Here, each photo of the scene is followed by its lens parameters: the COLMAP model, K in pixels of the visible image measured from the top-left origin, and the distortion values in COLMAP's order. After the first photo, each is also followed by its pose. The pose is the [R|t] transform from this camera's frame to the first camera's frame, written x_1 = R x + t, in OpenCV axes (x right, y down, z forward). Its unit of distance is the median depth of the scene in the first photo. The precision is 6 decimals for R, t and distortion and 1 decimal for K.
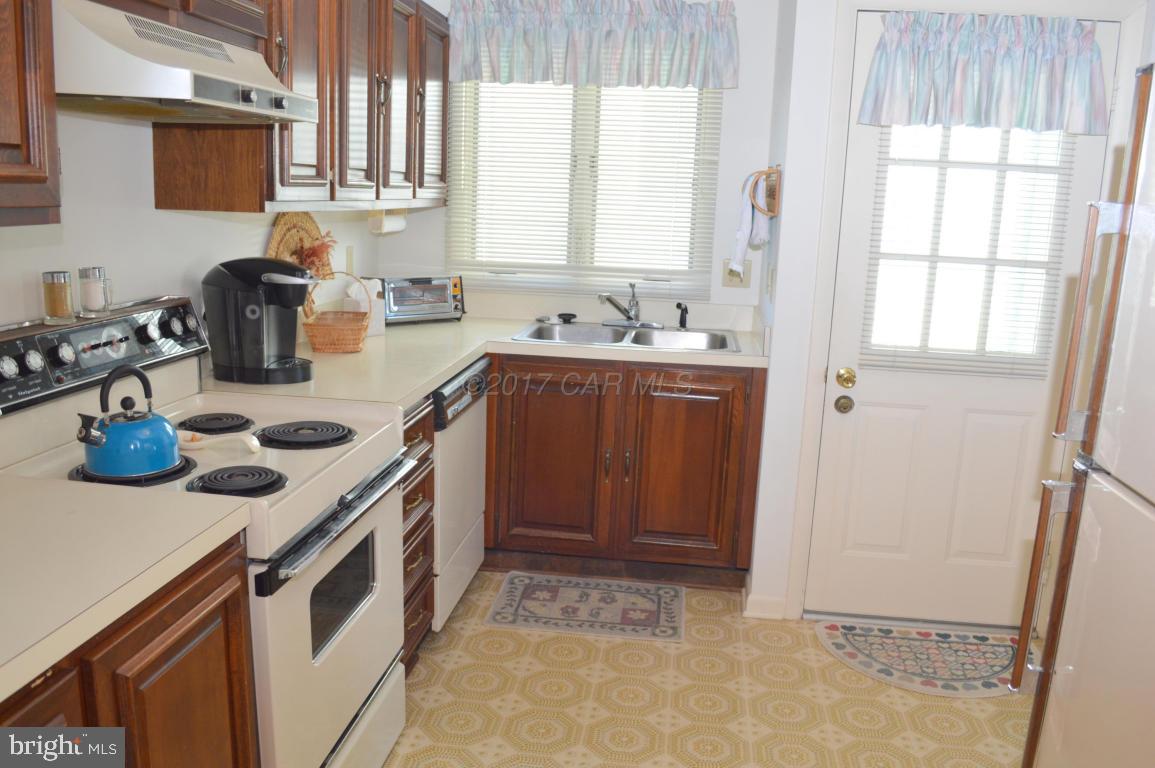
lens RADIAL K [[920.3, 0, 577.5], [0, 920.3, 384.0], [0, 0, 1]] dist [-0.083967, 0.011218]
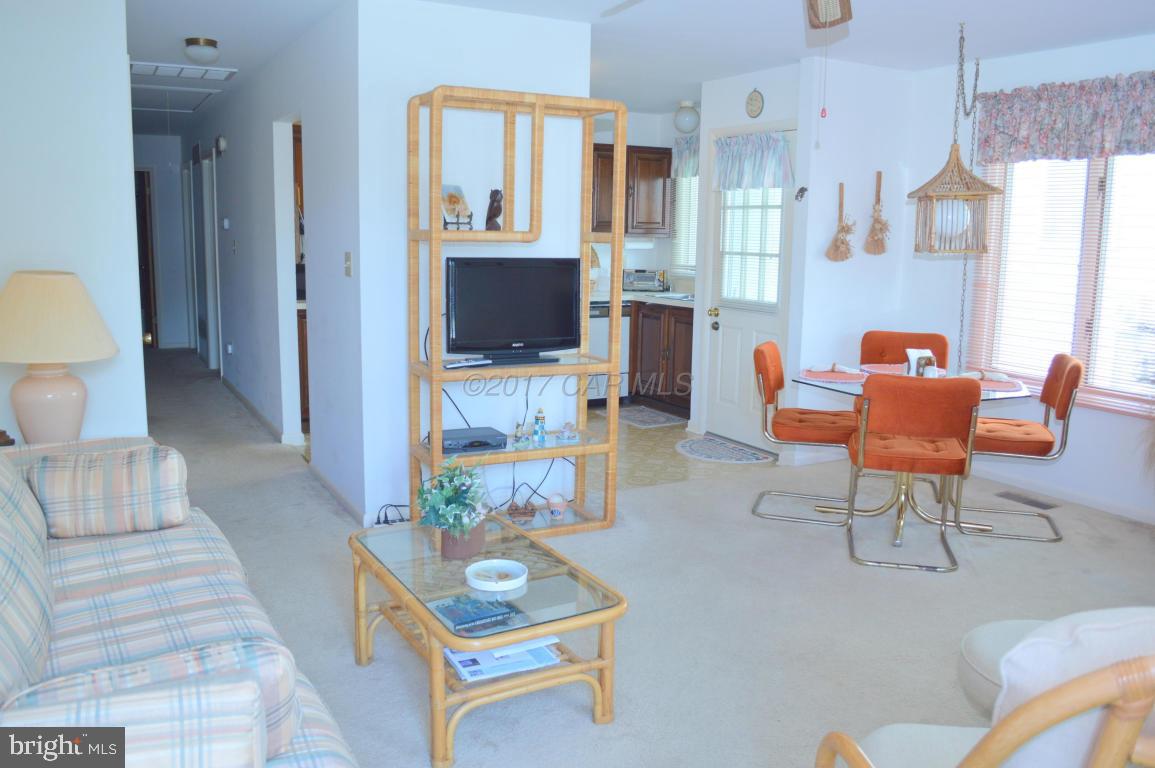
lens RADIAL K [[920.3, 0, 577.5], [0, 920.3, 384.0], [0, 0, 1]] dist [-0.083967, 0.011218]
pose [[0.593704, 0.107301, -0.797498, 1.759542], [-0.160205, 0.986991, 0.013531, 0.171552], [0.788575, 0.119729, 0.603170, -0.468568]]
